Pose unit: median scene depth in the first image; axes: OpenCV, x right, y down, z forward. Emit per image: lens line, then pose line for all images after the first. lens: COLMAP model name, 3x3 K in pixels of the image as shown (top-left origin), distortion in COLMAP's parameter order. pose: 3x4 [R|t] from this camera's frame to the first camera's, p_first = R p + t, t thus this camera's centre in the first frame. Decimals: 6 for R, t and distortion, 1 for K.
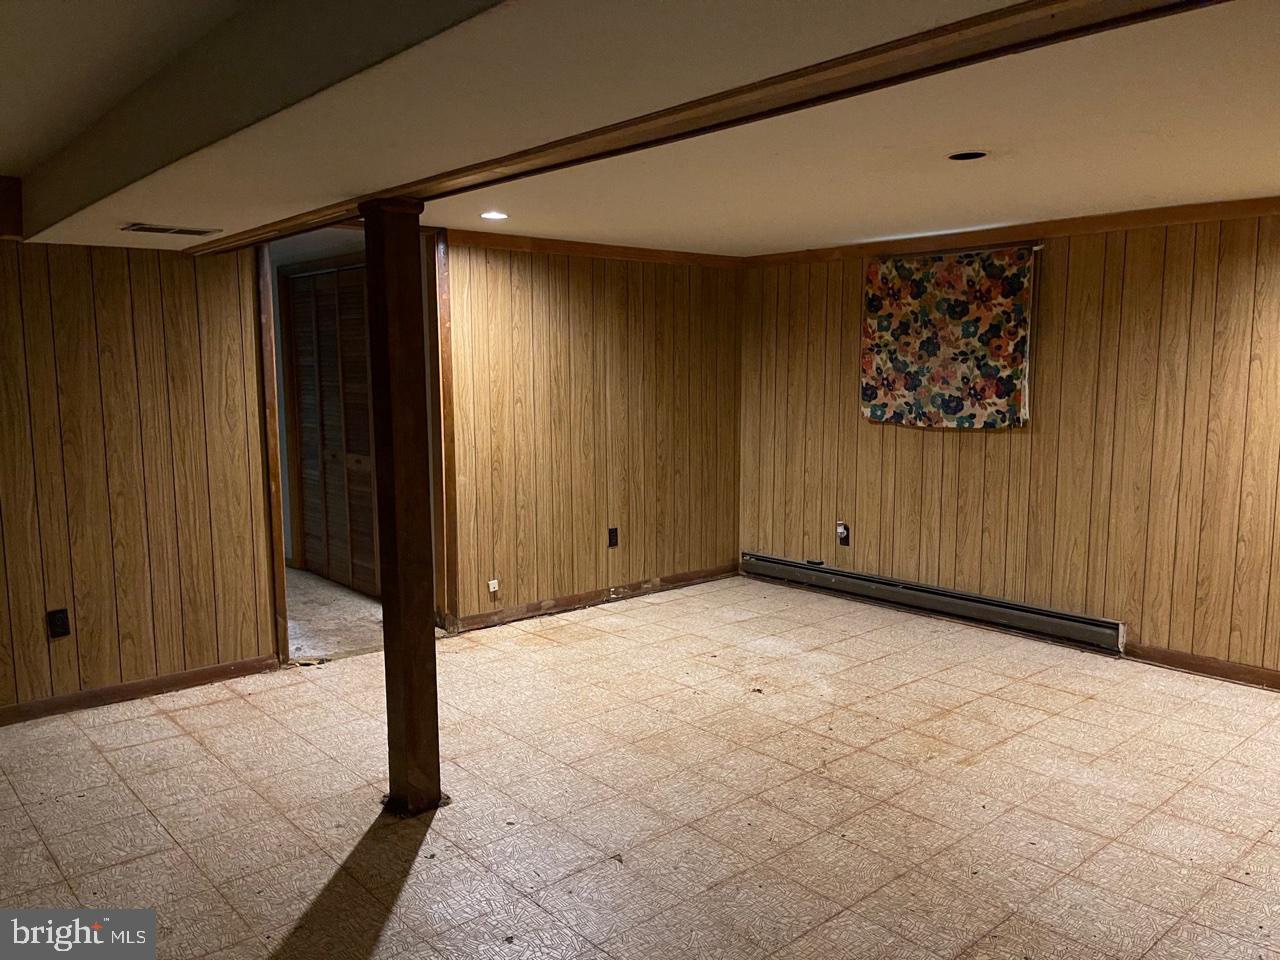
lens RADIAL K [[962.2, 0, 642.0], [0, 962.2, 469.0], [0, 0, 1]] dist [0.044628, -0.072579]
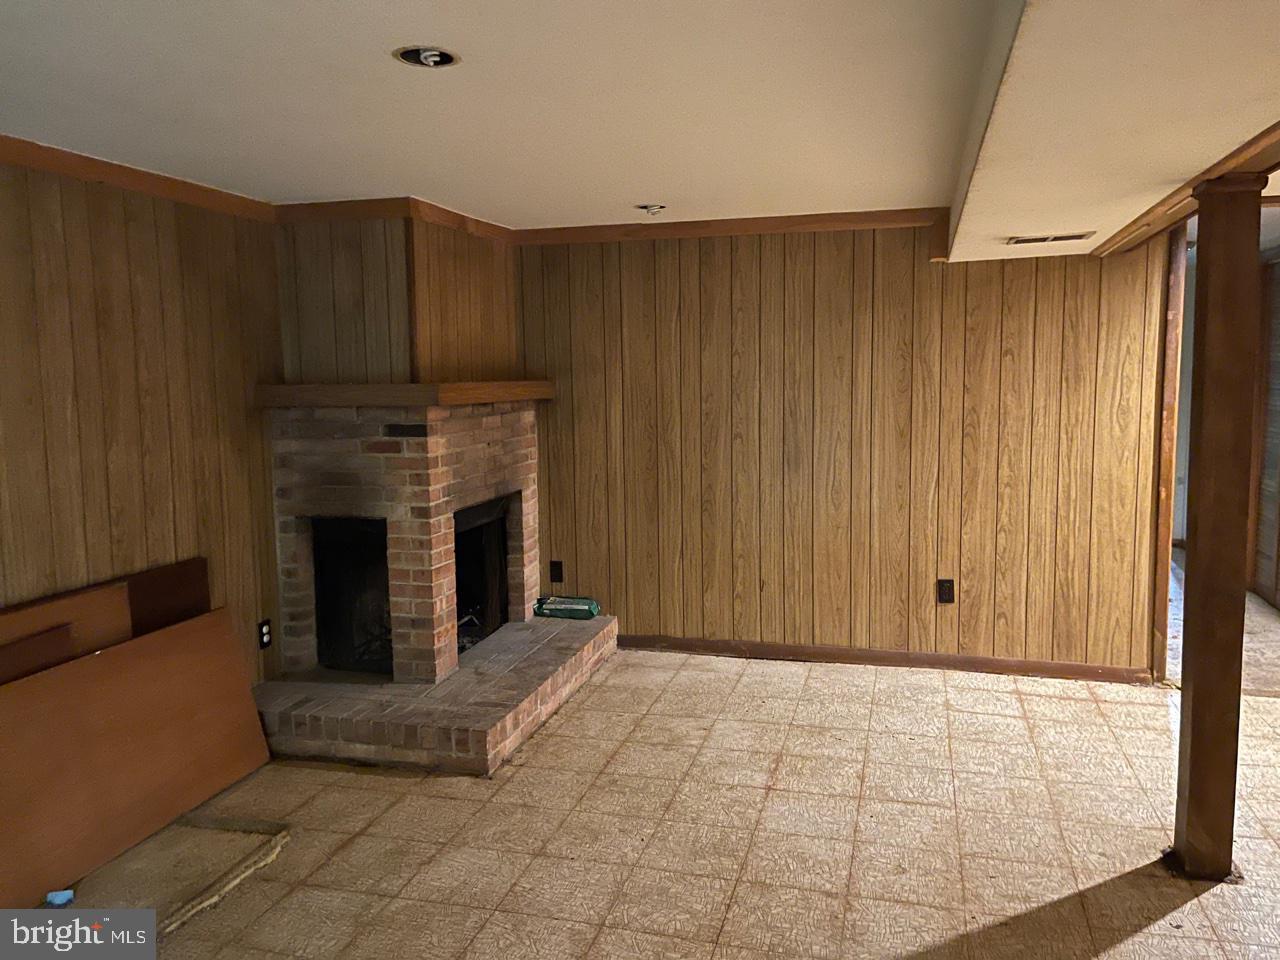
lens RADIAL K [[962.2, 0, 632.6], [0, 962.2, 453.2], [0, 0, 1]] dist [0.044628, -0.072579]
pose [[0.517877, 0.066886, -0.852836, 0.171435], [-0.074596, 0.996672, 0.032870, -0.014192], [0.852196, 0.046595, 0.521143, 0.071600]]
